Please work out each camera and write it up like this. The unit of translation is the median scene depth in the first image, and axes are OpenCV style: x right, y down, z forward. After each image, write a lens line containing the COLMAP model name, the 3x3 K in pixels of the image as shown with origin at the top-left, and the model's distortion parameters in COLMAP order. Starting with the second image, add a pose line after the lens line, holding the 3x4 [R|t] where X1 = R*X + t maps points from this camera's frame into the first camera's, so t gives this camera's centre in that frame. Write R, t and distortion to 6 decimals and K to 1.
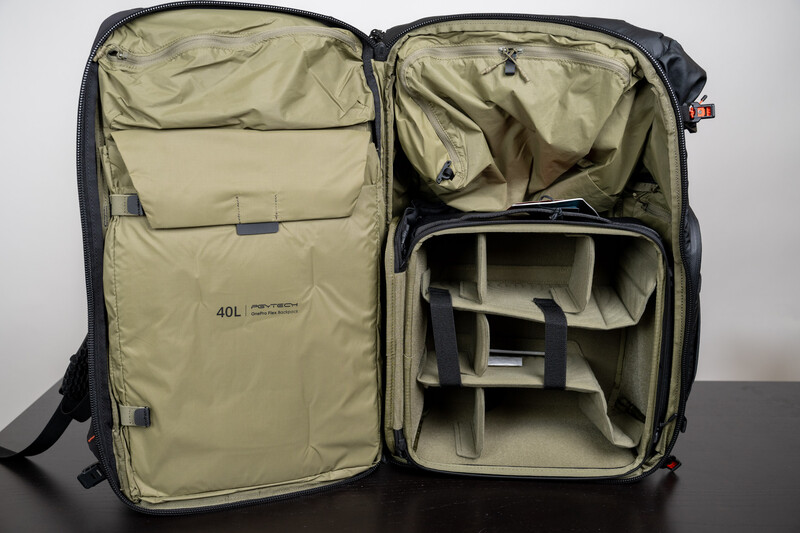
lens RADIAL K [[921.3, 0, 400.0], [0, 921.3, 266.5], [0, 0, 1]] dist [0.007142, 0.002466]
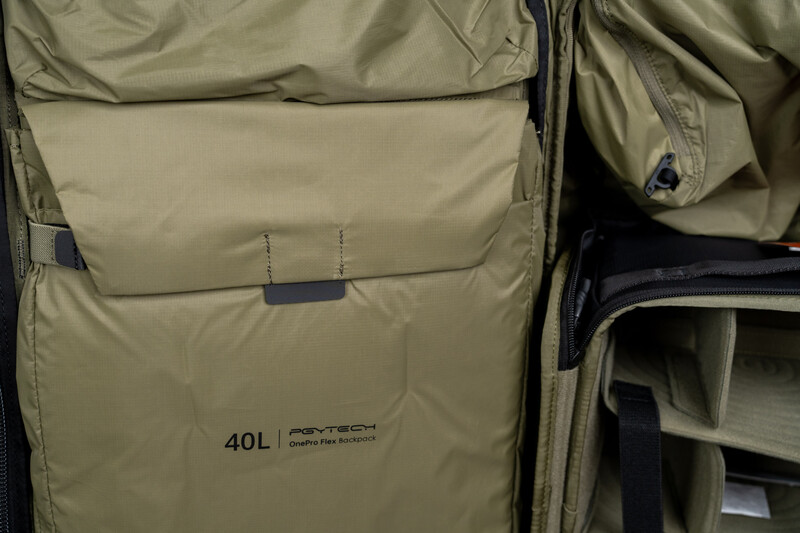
lens RADIAL K [[1057.4, 0, 400.0], [0, 1057.4, 266.5], [0, 0, 1]] dist [0.015882, -0.031422]
pose [[0.993955, 0.055694, -0.094618, -0.043747], [-0.042387, 0.989629, 0.137248, -0.137503], [0.101280, -0.132408, 0.986007, 0.405621]]
